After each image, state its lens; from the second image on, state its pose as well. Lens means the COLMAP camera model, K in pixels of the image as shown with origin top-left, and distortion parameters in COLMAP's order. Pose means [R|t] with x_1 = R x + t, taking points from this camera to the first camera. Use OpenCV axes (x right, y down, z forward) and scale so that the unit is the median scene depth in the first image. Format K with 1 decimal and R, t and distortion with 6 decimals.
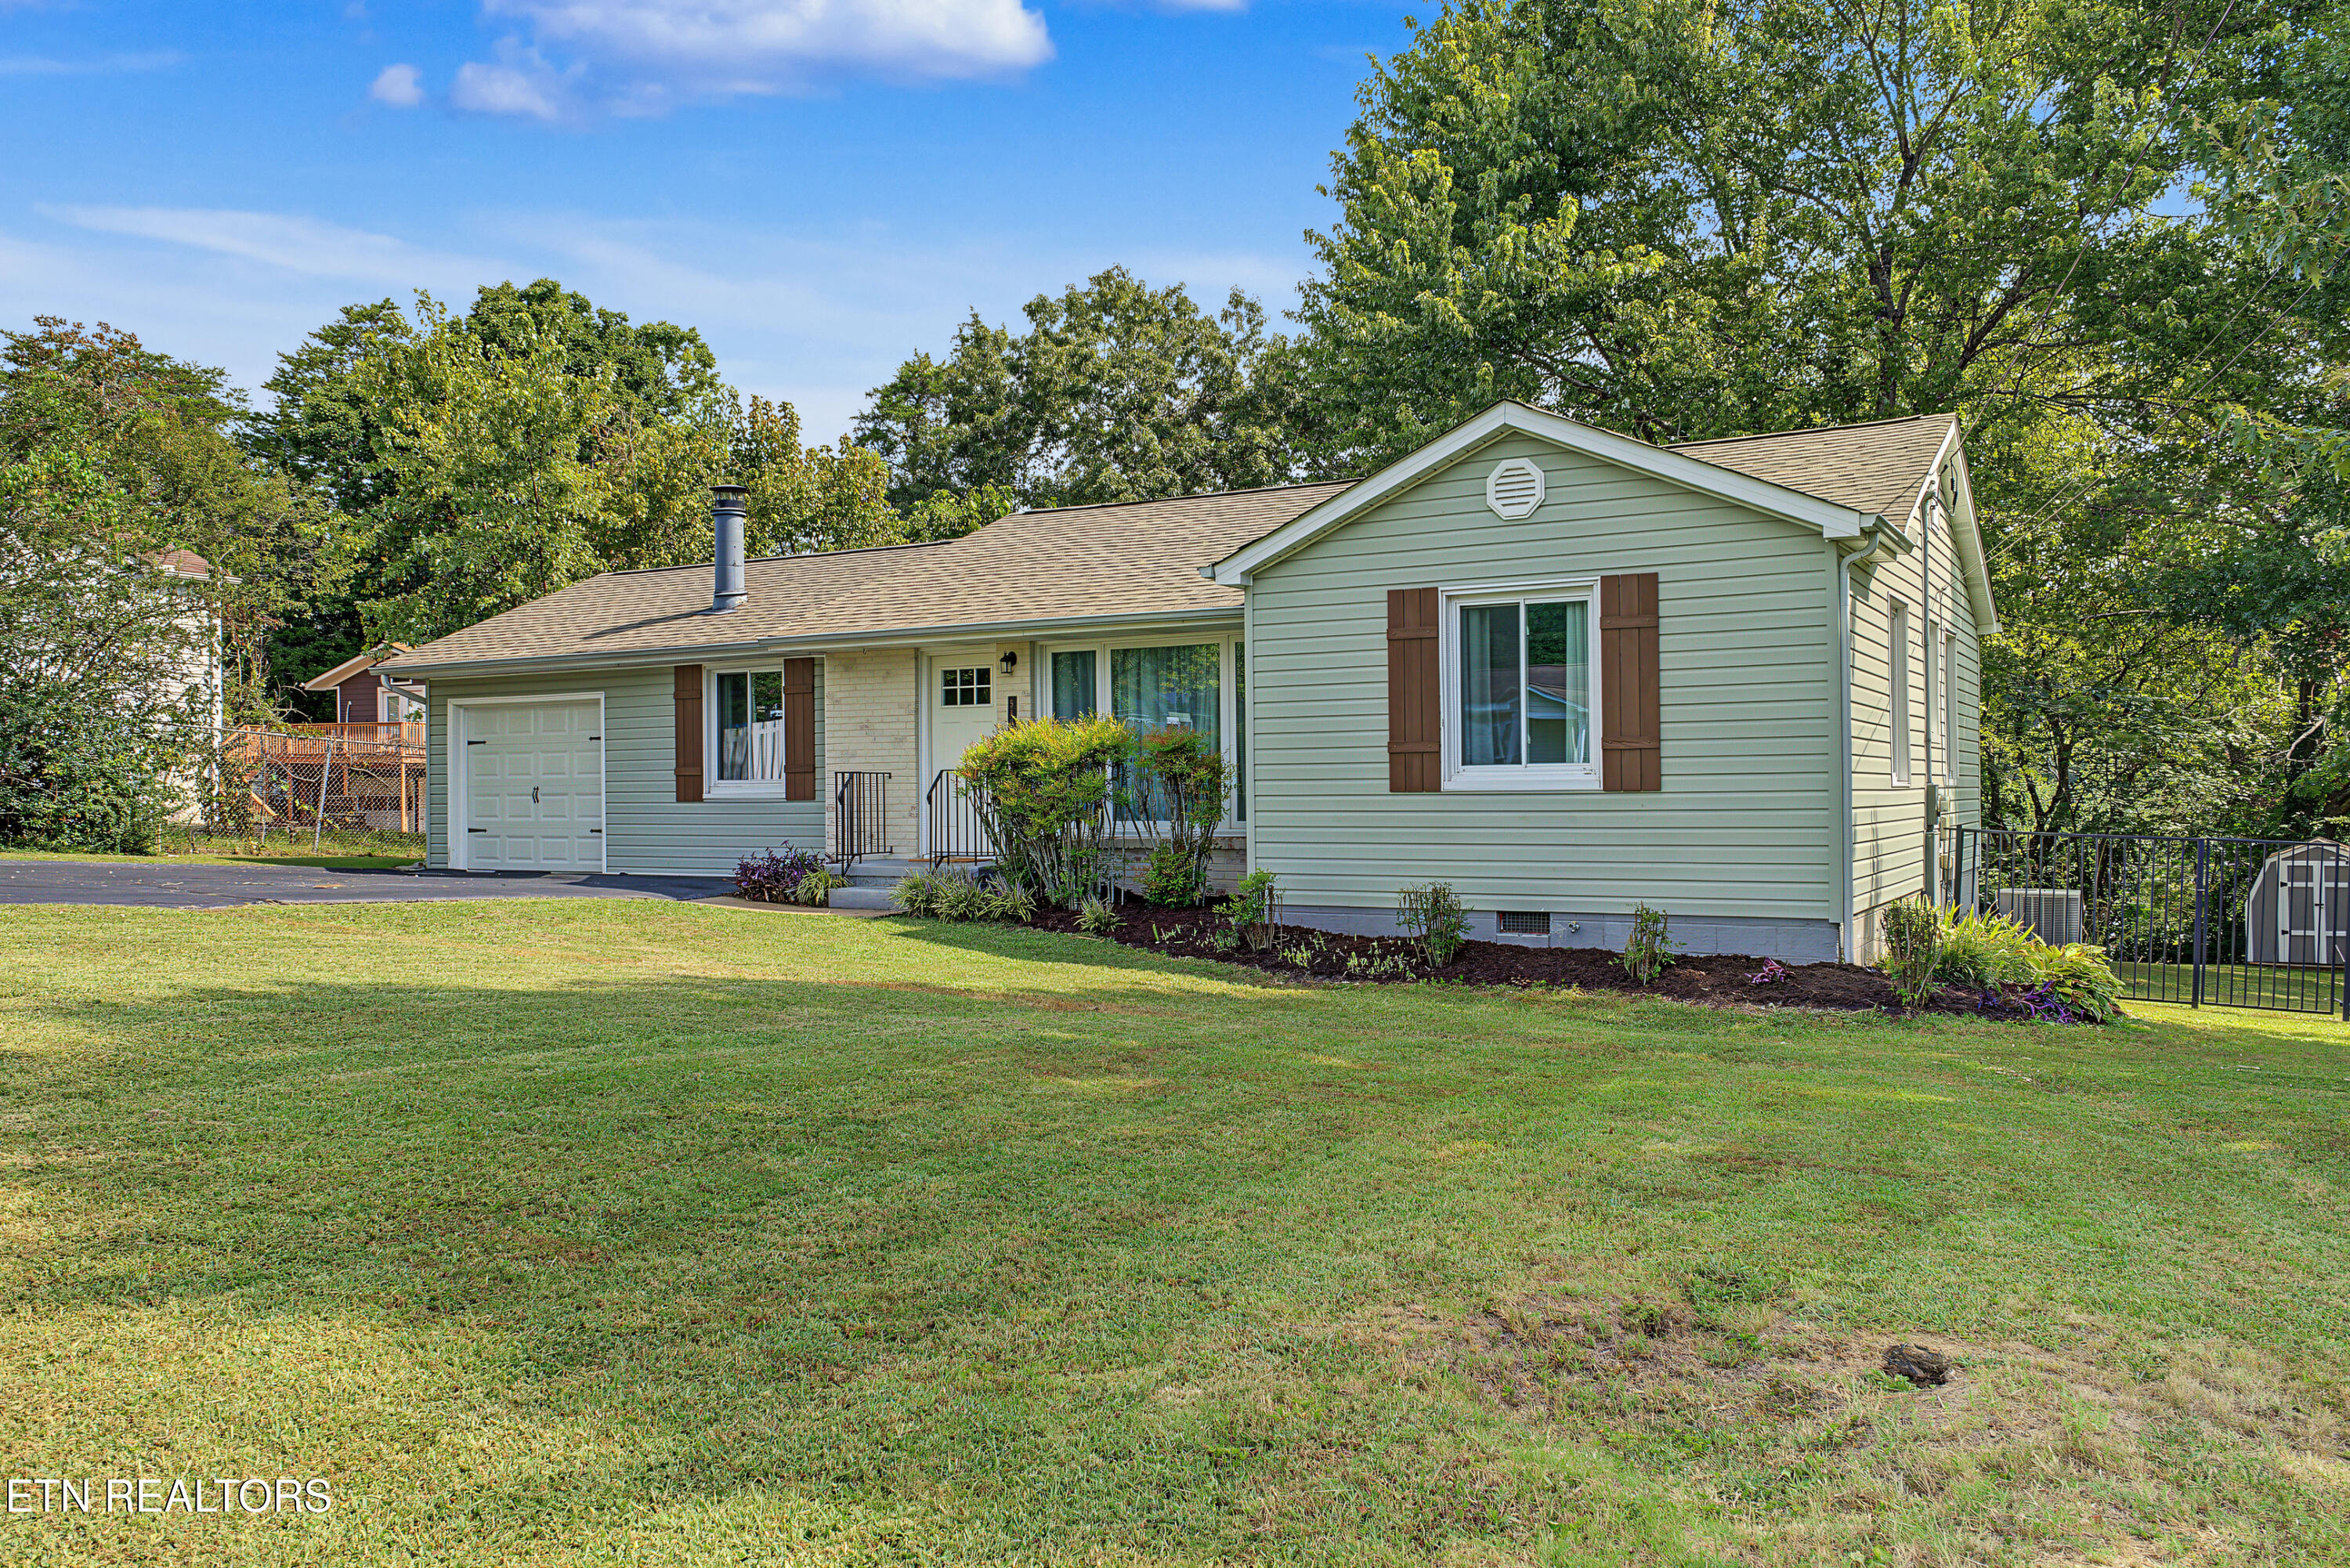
lens RADIAL K [[1834.9, 0, 1175.0], [0, 1834.9, 784.0], [0, 0, 1]] dist [-0.005371, -0.001834]
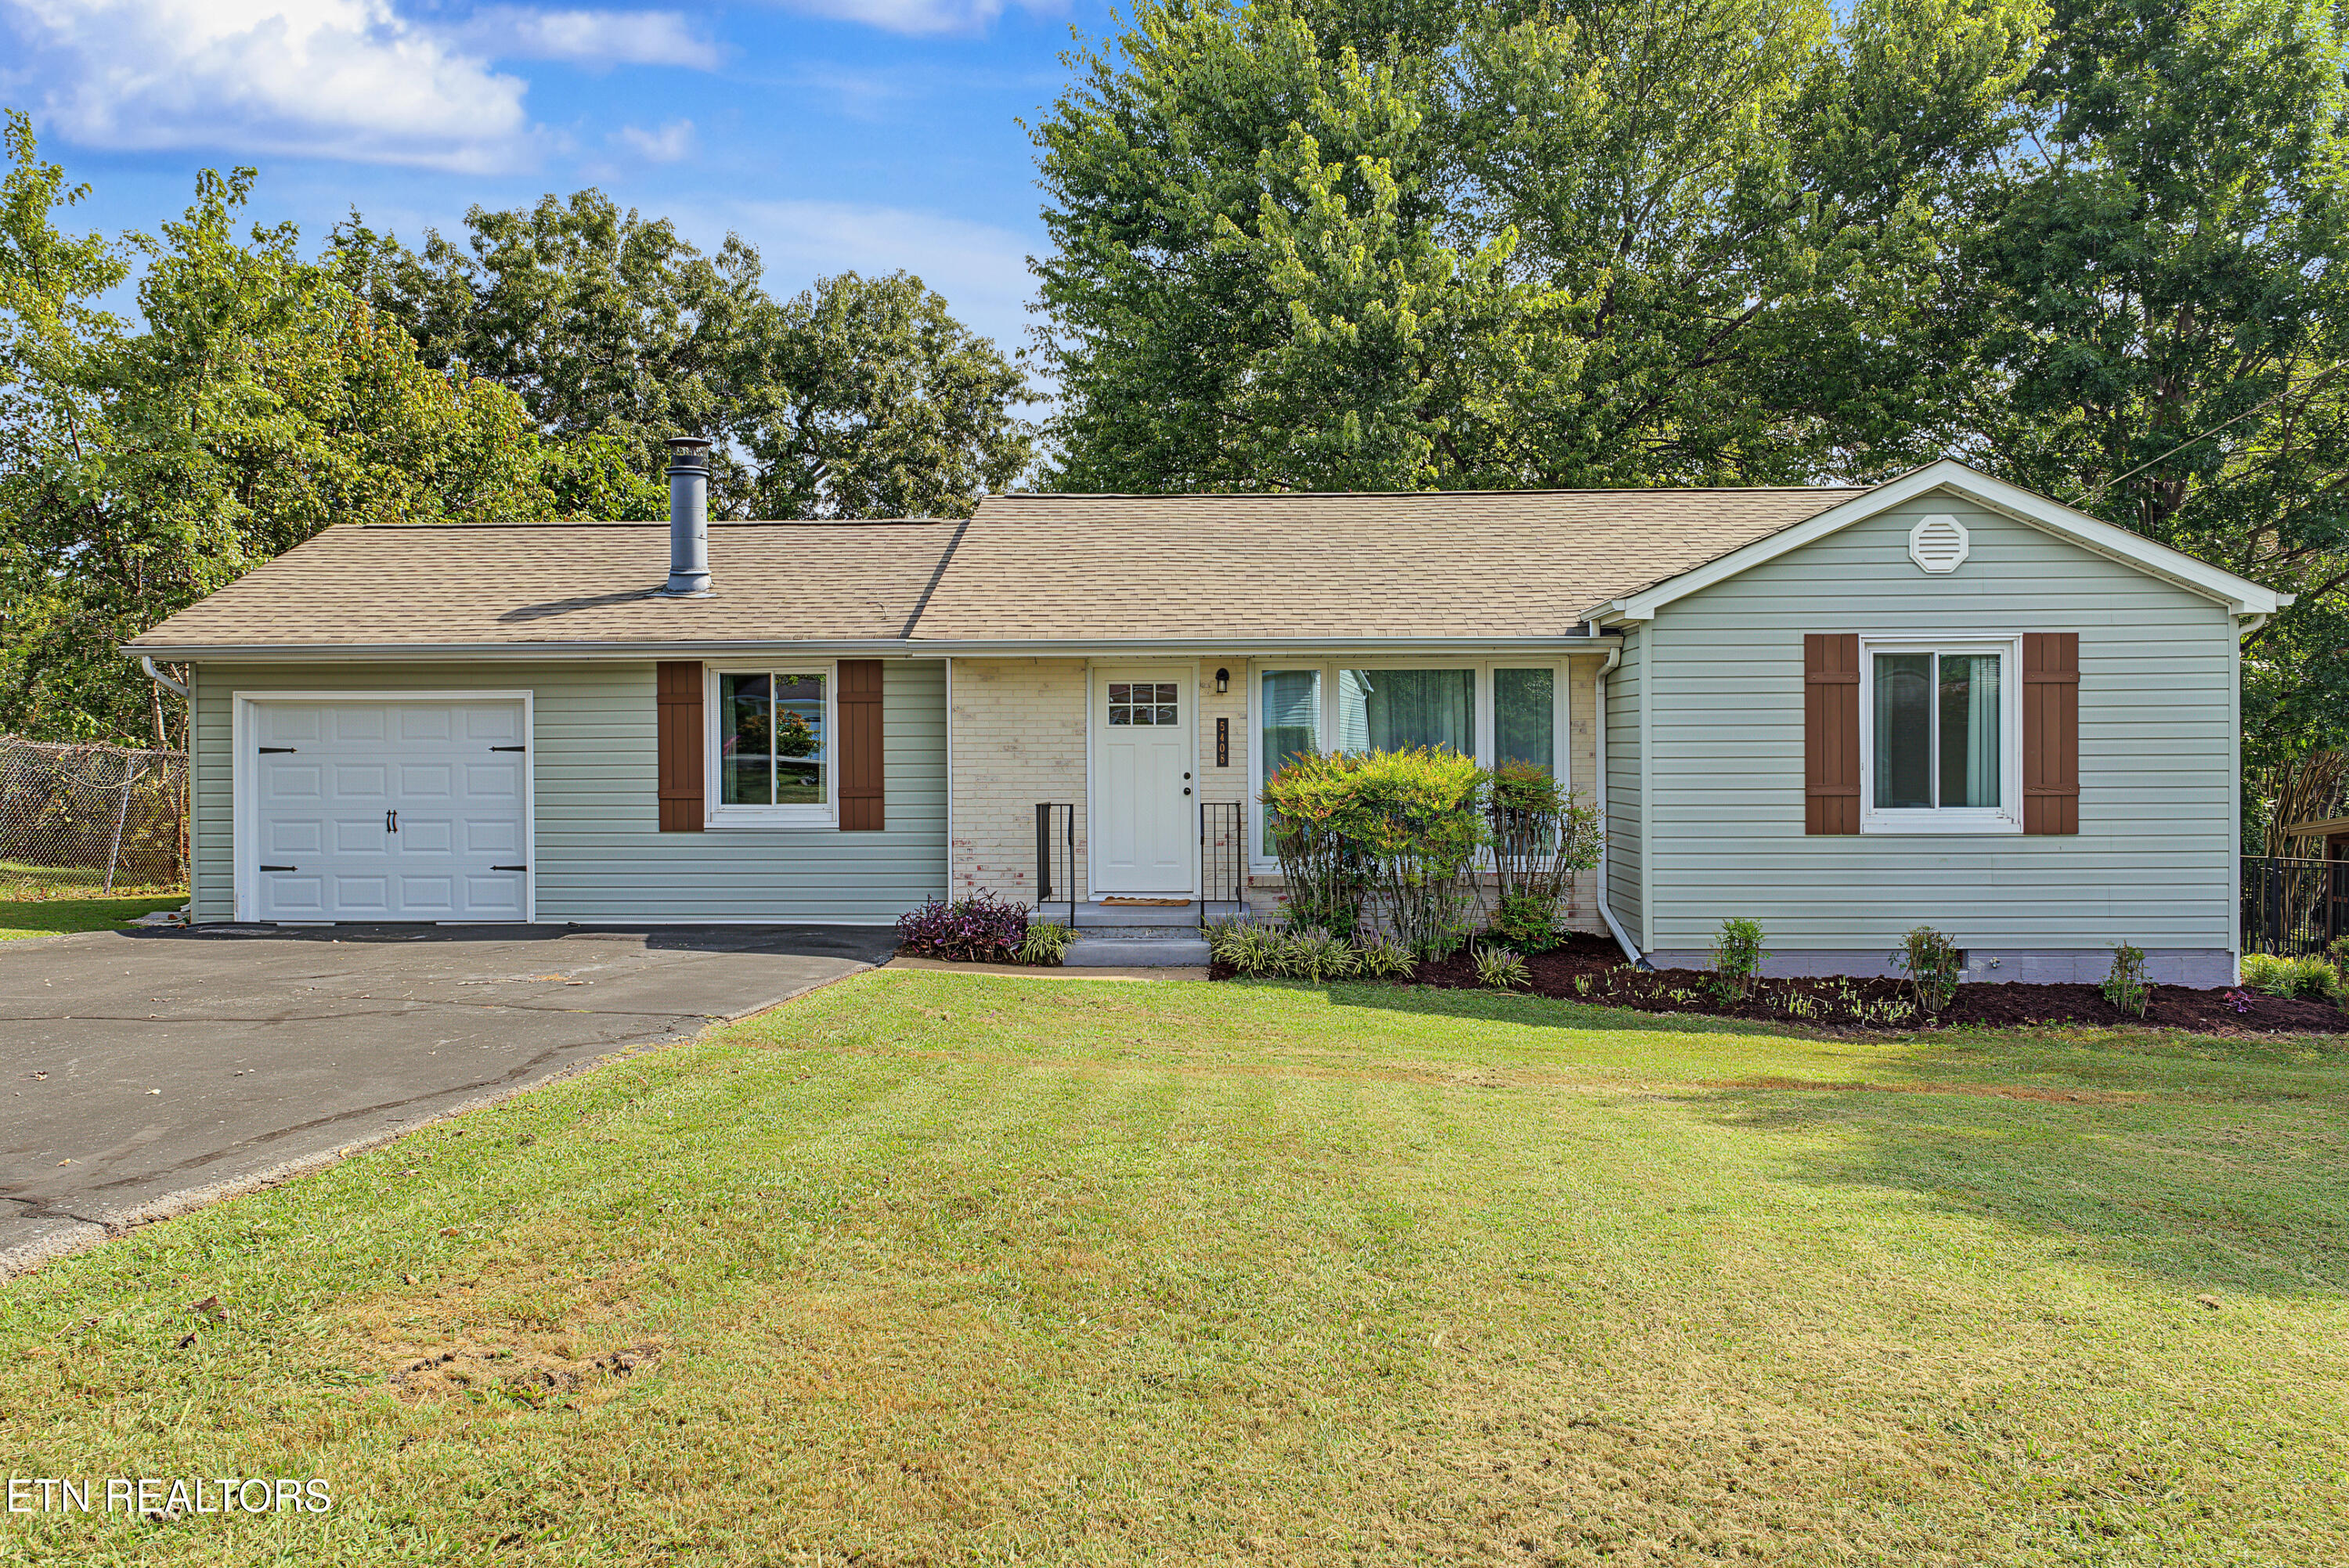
lens RADIAL K [[1834.0, 0, 1174.5], [0, 1834.0, 784.0], [0, 0, 1]] dist [-0.005371, -0.001834]
pose [[0.881861, -0.003279, 0.471498, -0.664076], [-0.005913, 0.999820, 0.018012, -0.039379], [-0.471472, -0.018671, 0.881683, 0.275637]]
